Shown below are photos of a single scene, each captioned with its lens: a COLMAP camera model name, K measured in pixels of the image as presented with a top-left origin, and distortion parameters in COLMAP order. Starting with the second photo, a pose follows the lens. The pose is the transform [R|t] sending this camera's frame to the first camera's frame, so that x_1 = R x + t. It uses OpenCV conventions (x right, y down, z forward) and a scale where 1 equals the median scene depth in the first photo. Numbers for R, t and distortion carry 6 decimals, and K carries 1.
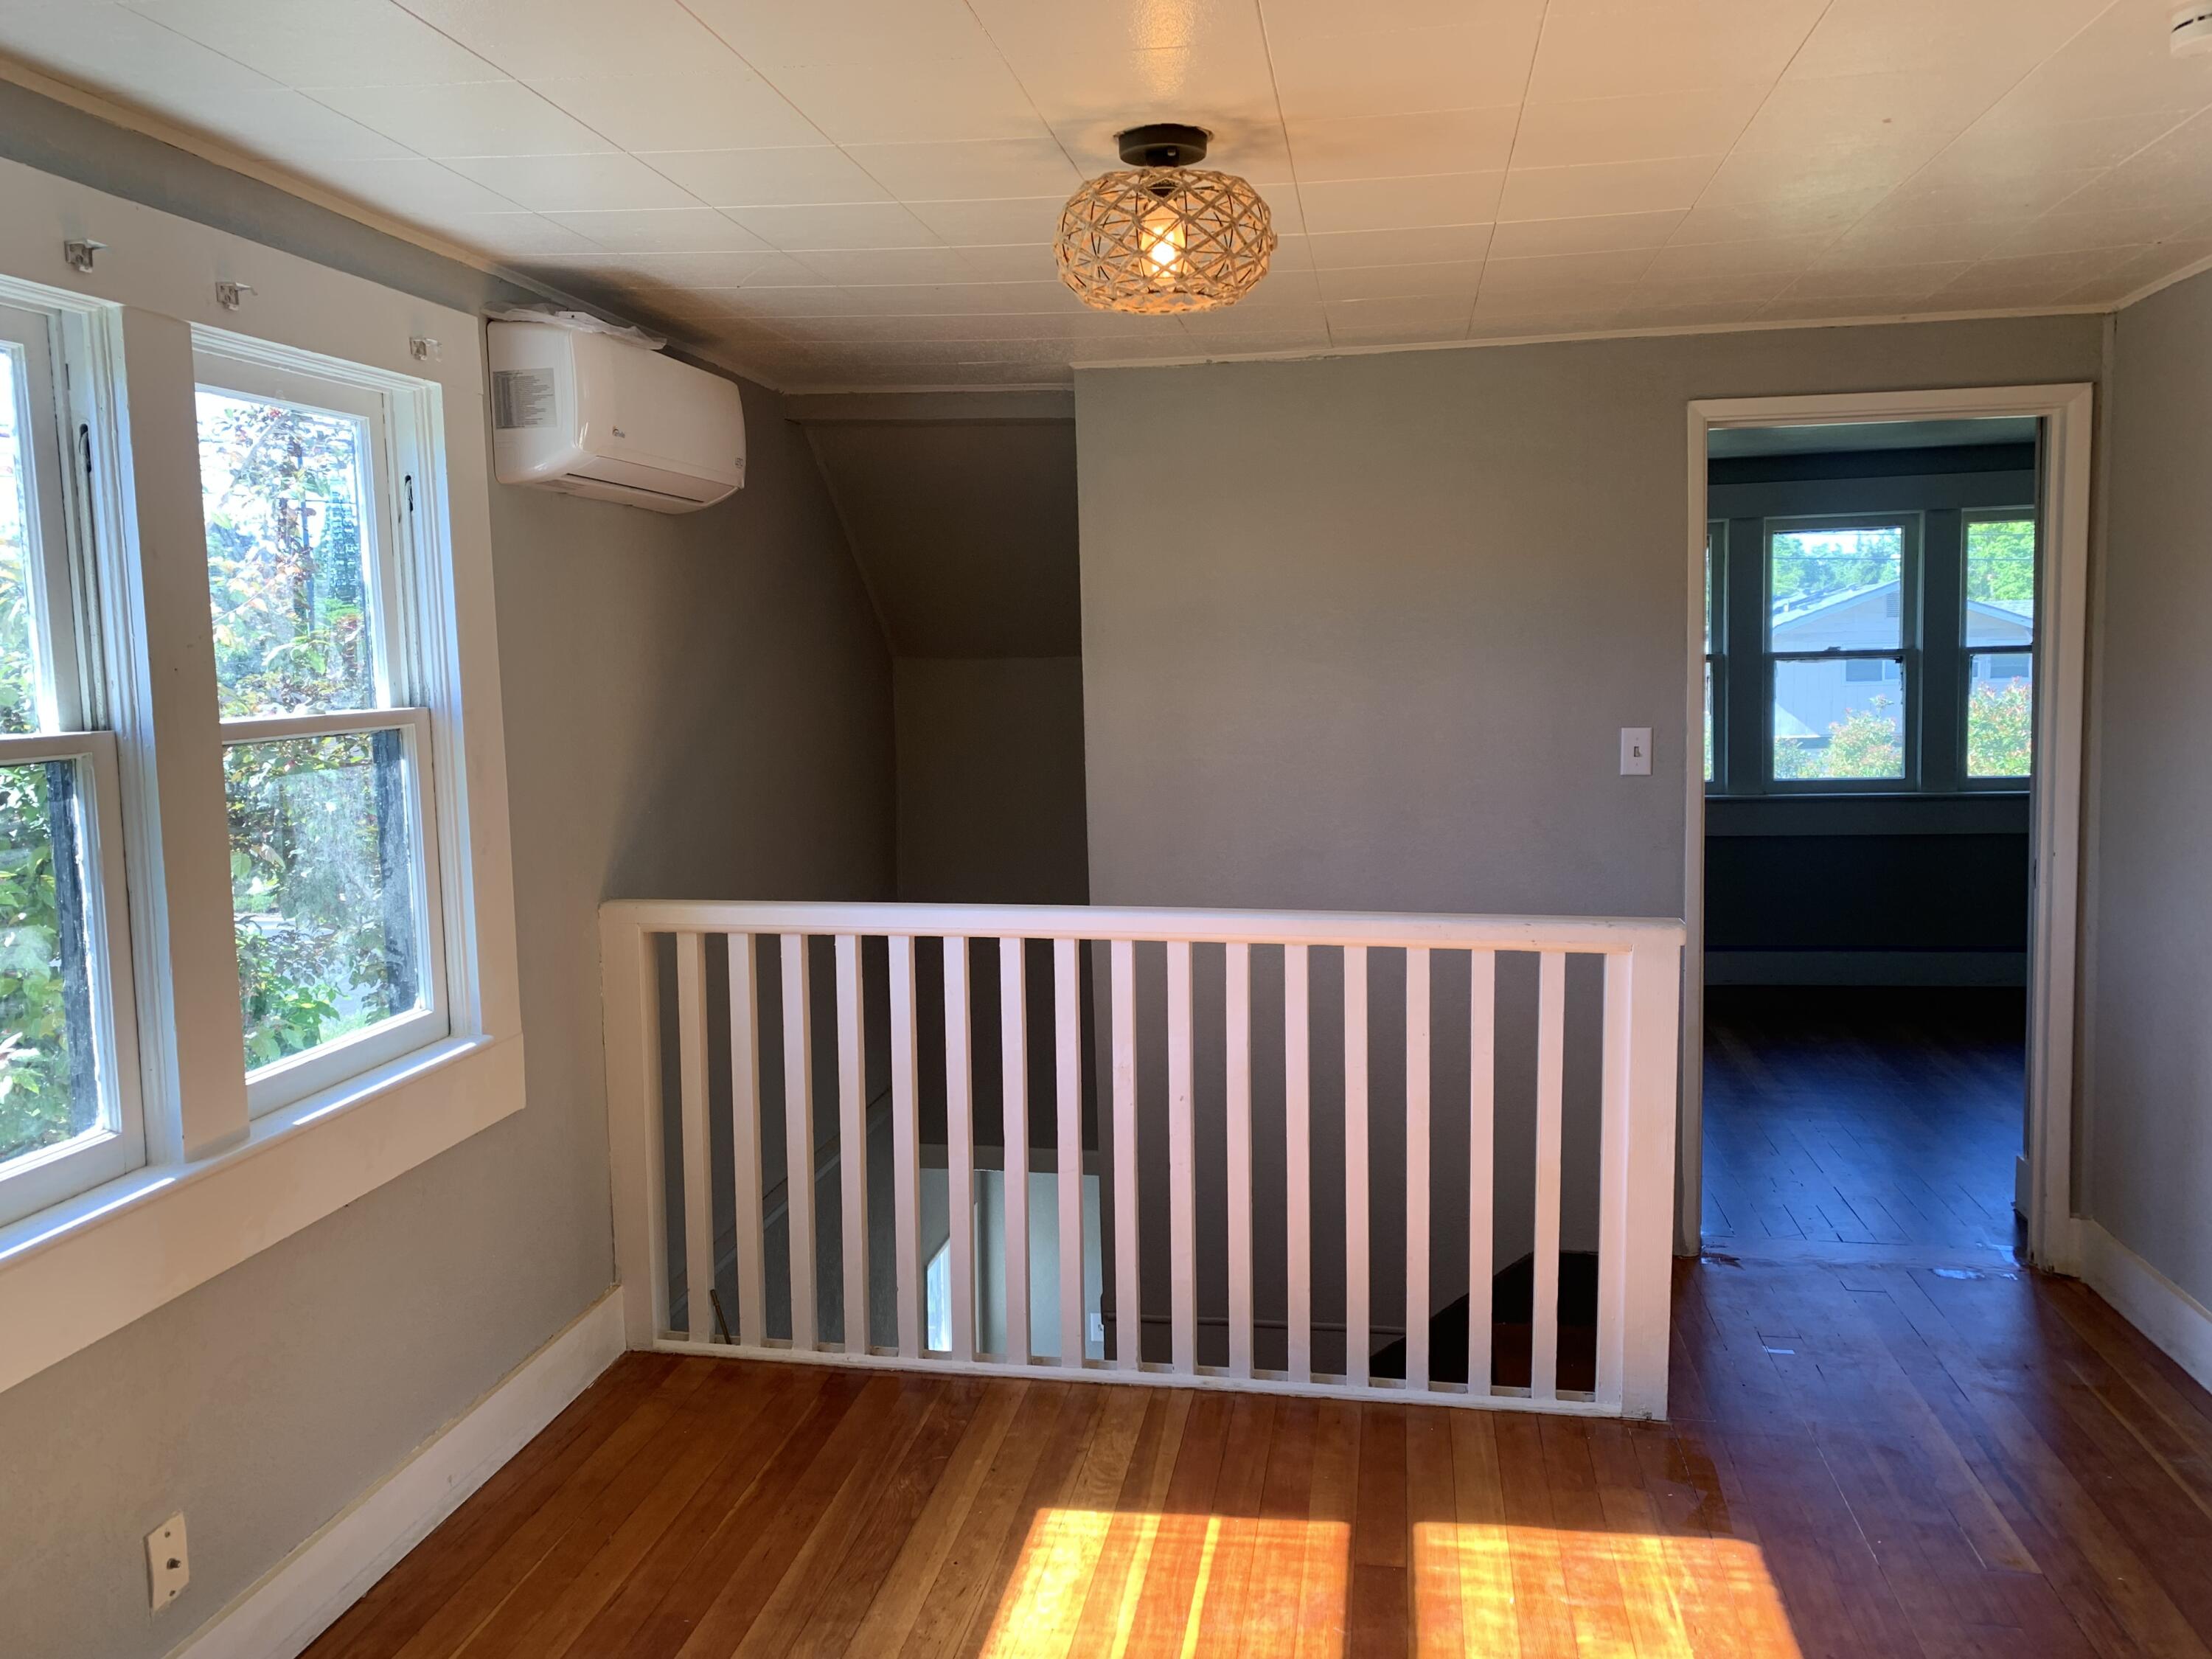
lens RADIAL K [[1729.6, 0, 1098.1], [0, 1729.6, 829.1], [0, 0, 1]] dist [0.050801, -0.031337]
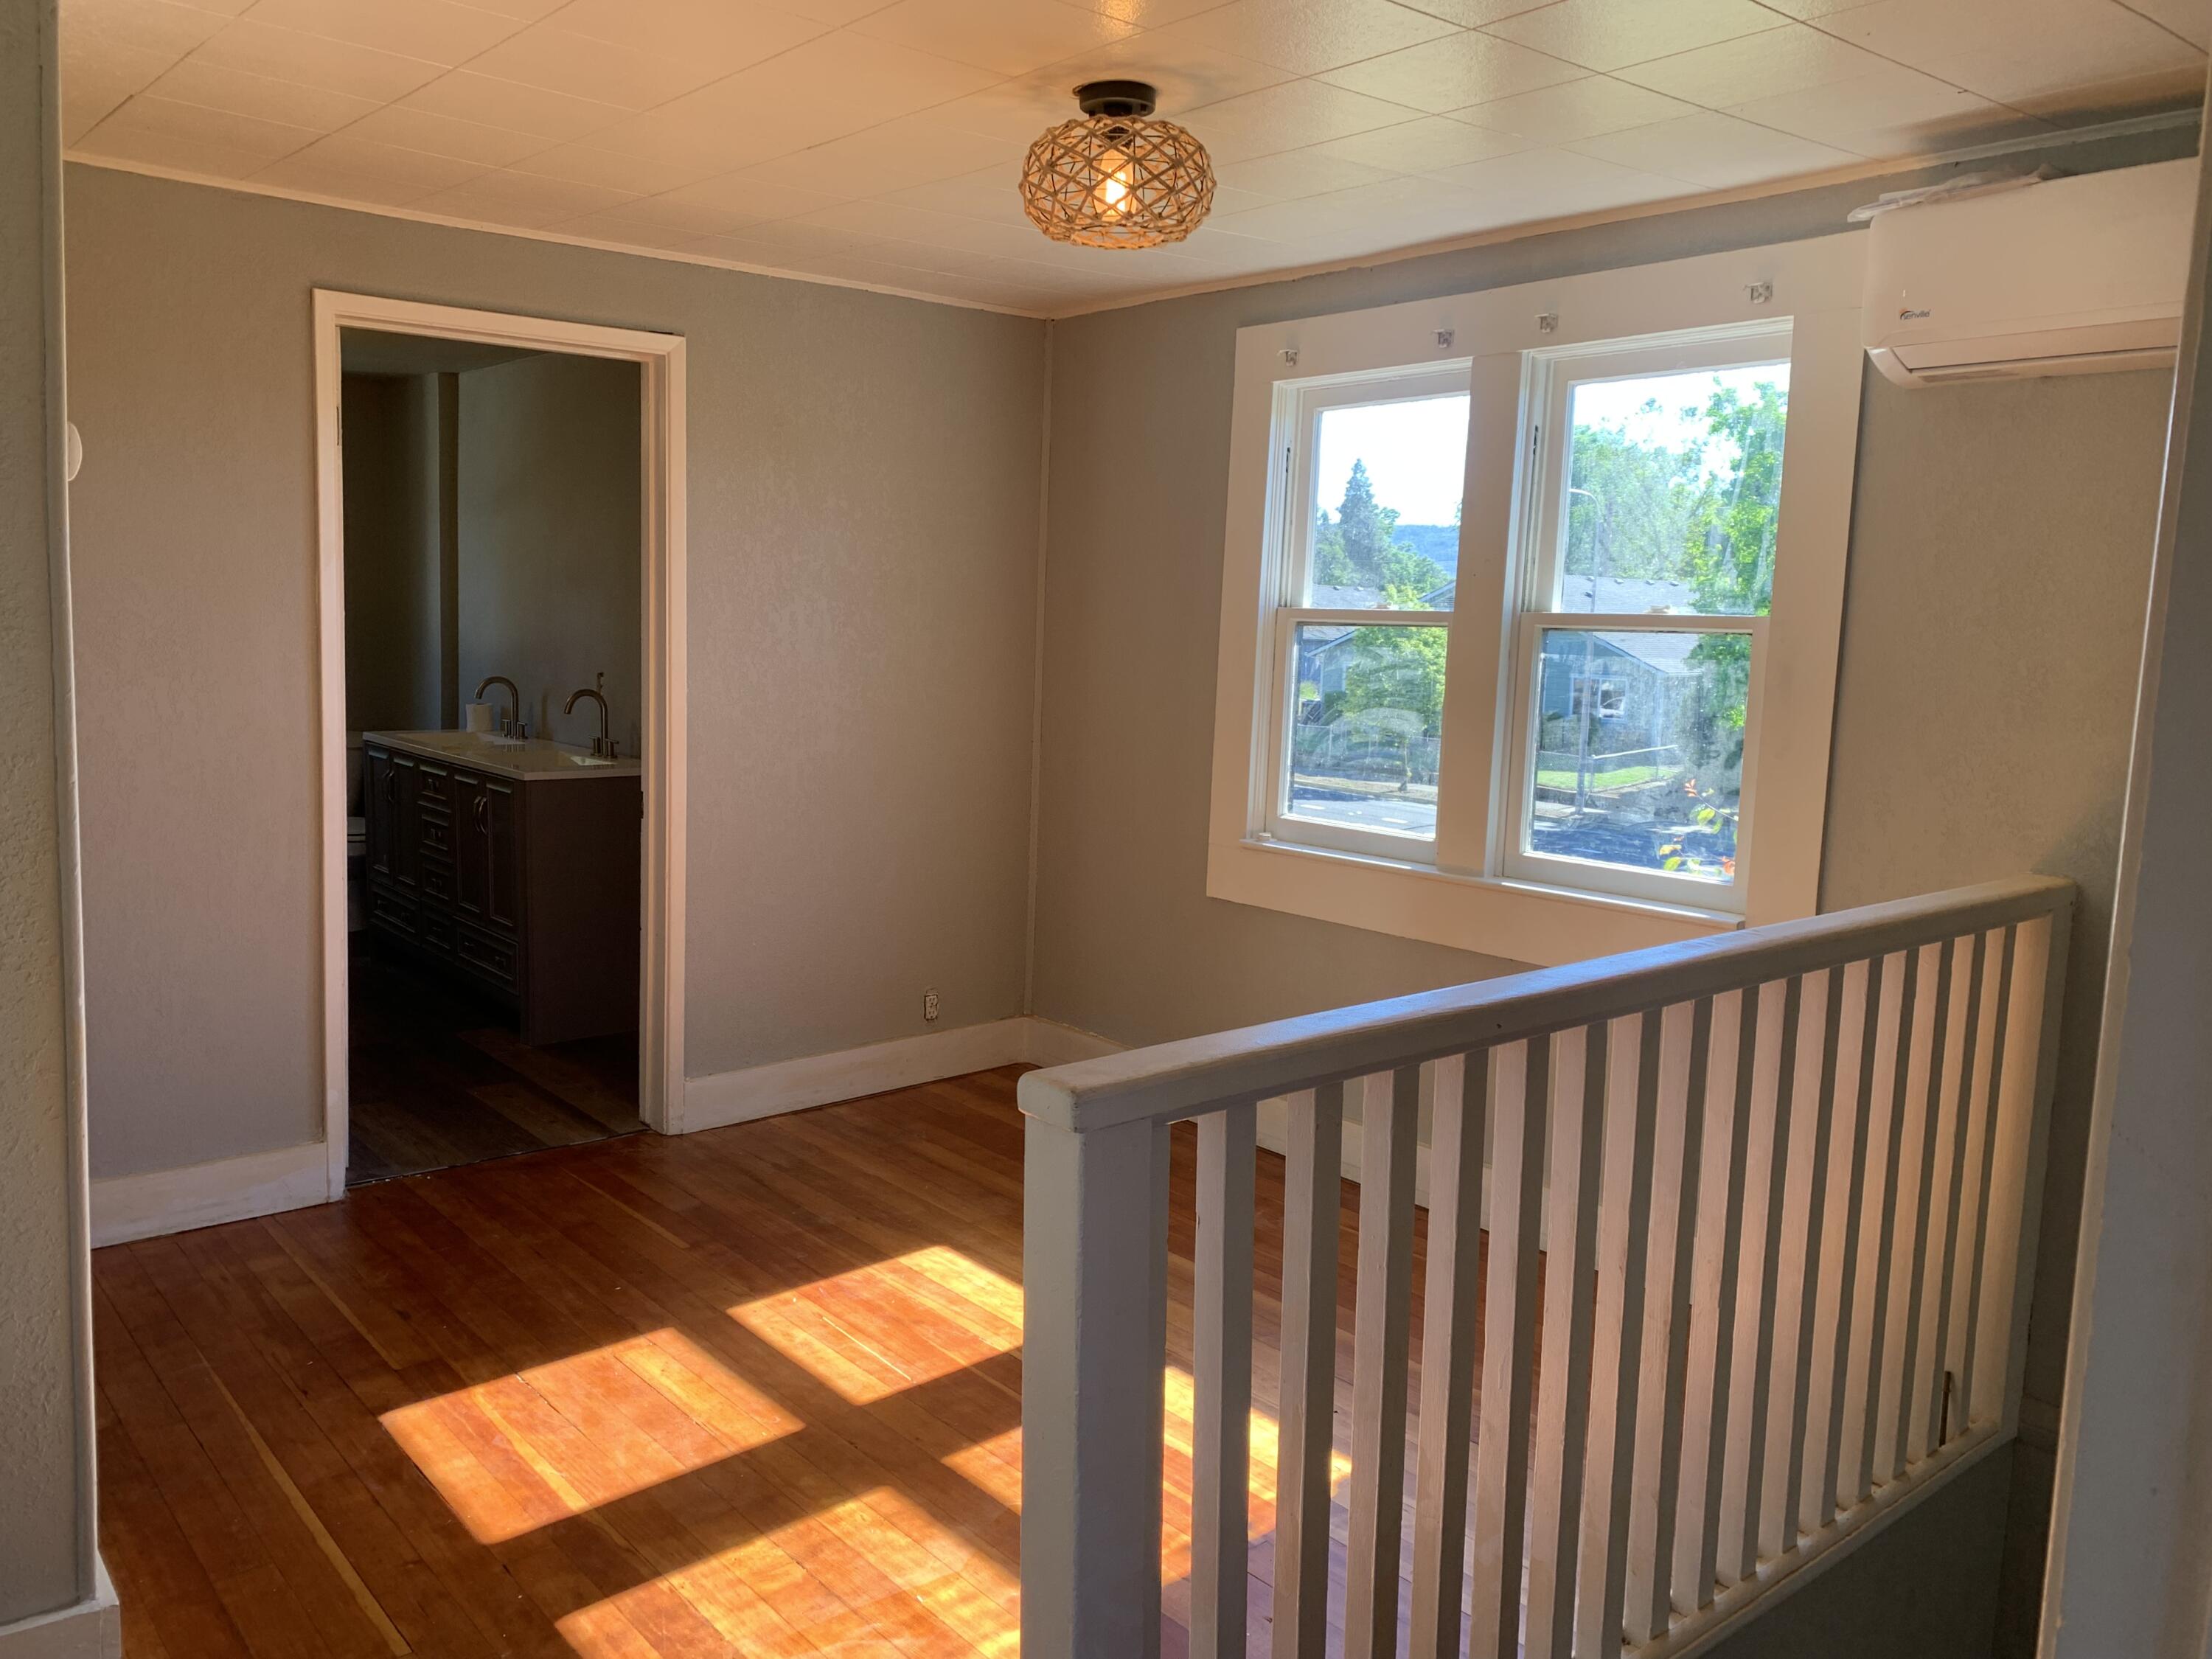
lens RADIAL K [[1729.6, 0, 1098.1], [0, 1729.6, 829.1], [0, 0, 1]] dist [0.050801, -0.031337]
pose [[-0.646696, 0.092852, -0.757075, 0.740570], [-0.103604, 0.972671, 0.207793, -0.124420], [0.755678, 0.212815, -0.619403, 1.393486]]
